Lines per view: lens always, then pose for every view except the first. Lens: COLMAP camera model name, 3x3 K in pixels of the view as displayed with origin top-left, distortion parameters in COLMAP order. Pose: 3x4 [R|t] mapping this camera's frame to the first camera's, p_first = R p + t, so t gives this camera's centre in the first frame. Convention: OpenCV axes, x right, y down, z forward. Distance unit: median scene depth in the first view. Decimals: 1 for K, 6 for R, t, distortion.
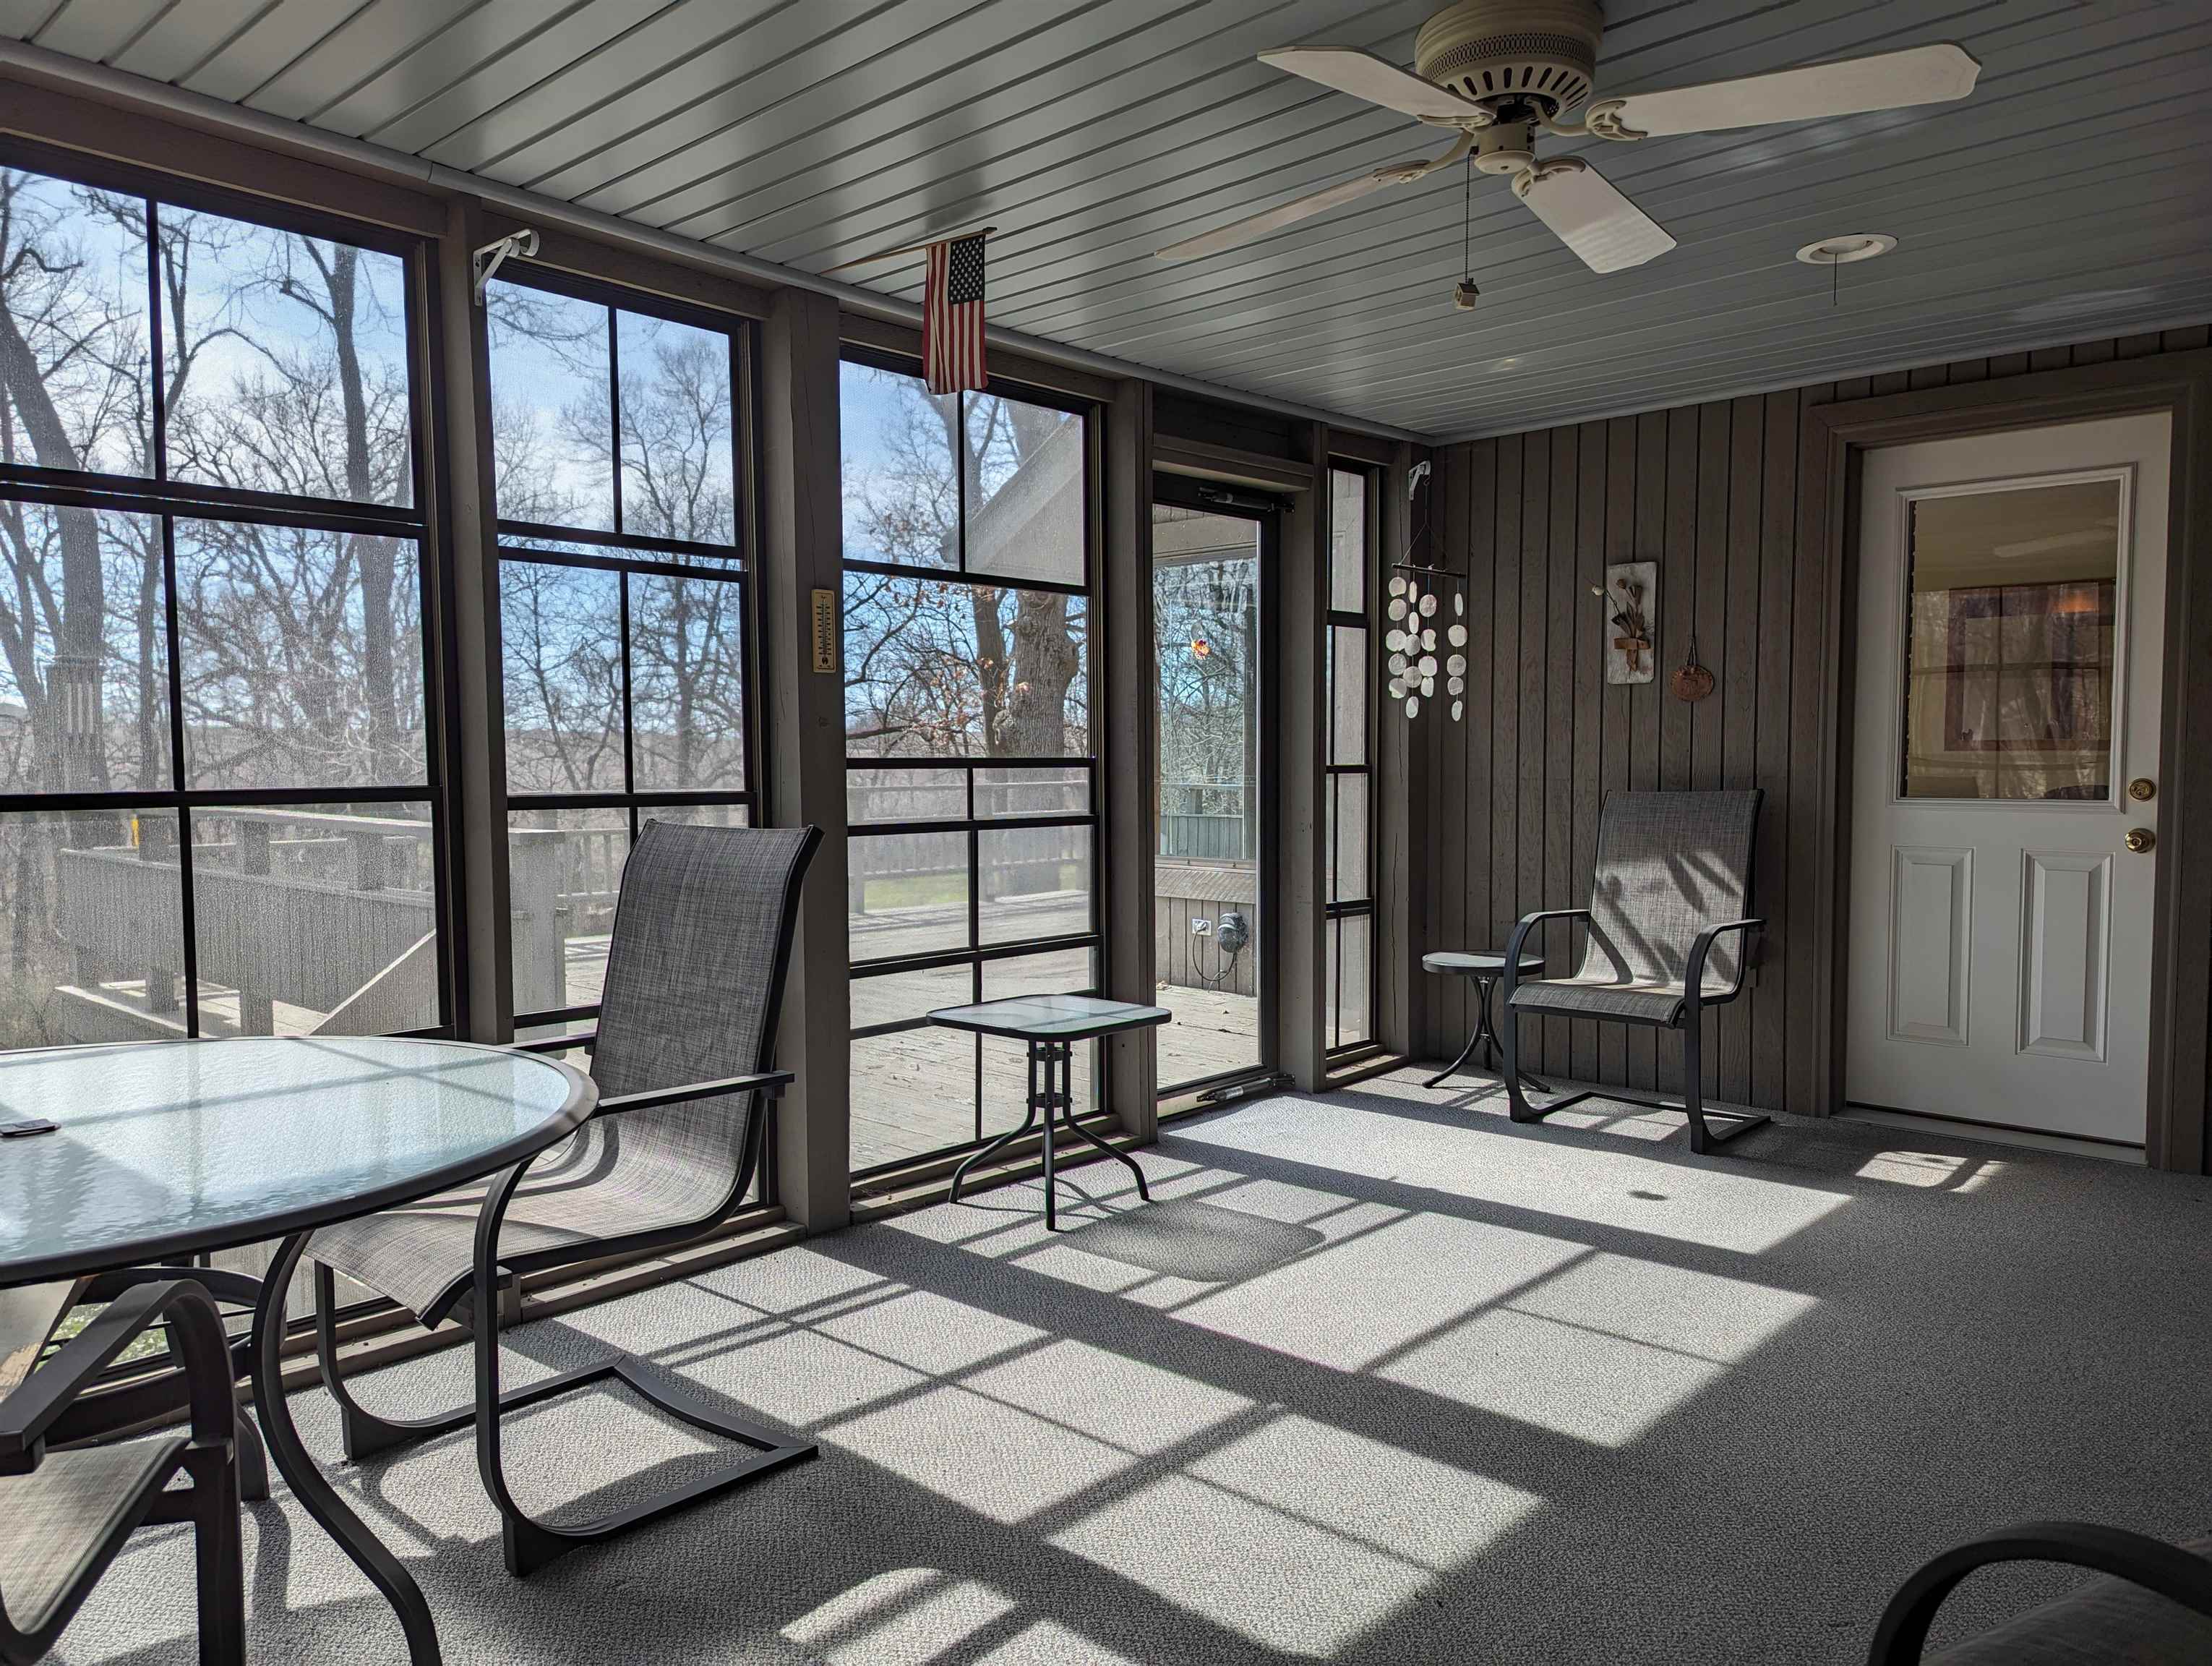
lens RADIAL K [[1551.4, 0, 1100.9], [0, 1551.4, 834.4], [0, 0, 1]] dist [0.093979, -0.096346]
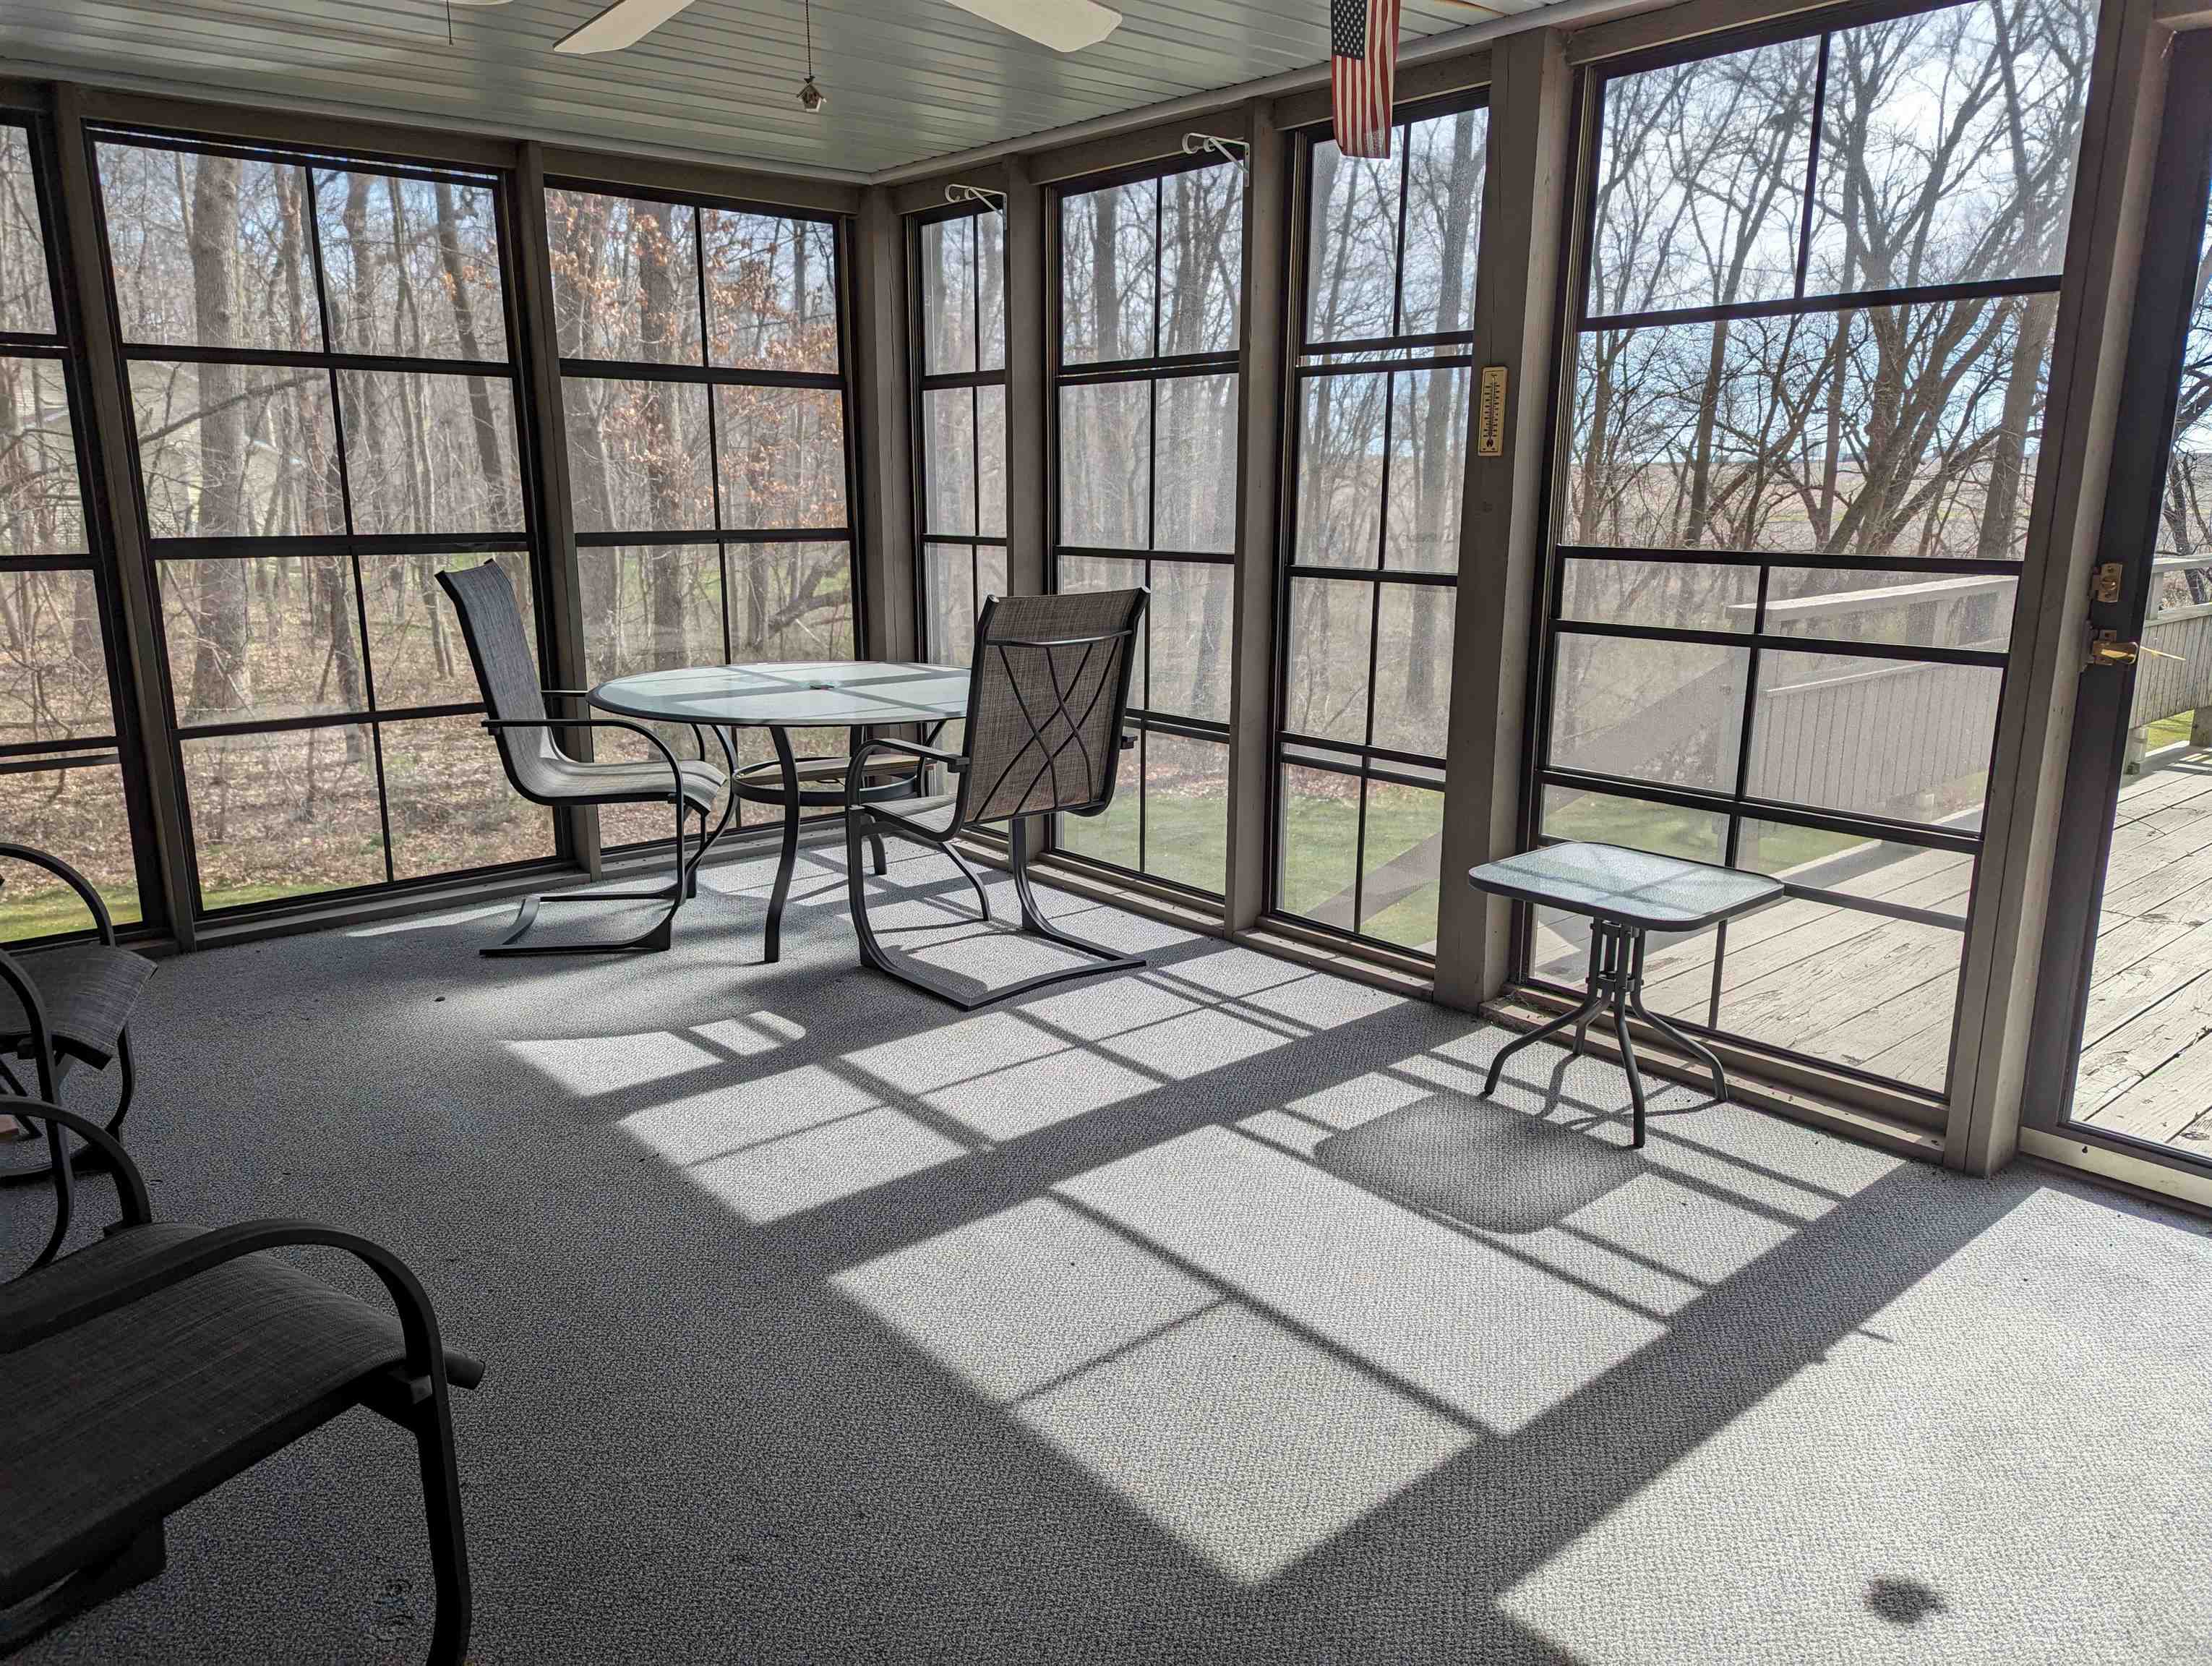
lens RADIAL K [[1551.4, 0, 1100.9], [0, 1551.4, 834.4], [0, 0, 1]] dist [0.093979, -0.096346]
pose [[-0.118307, 0.224382, -0.967293, 0.937083], [-0.050571, 0.971509, 0.231545, -0.098056], [0.991688, 0.076310, -0.103589, 0.973580]]
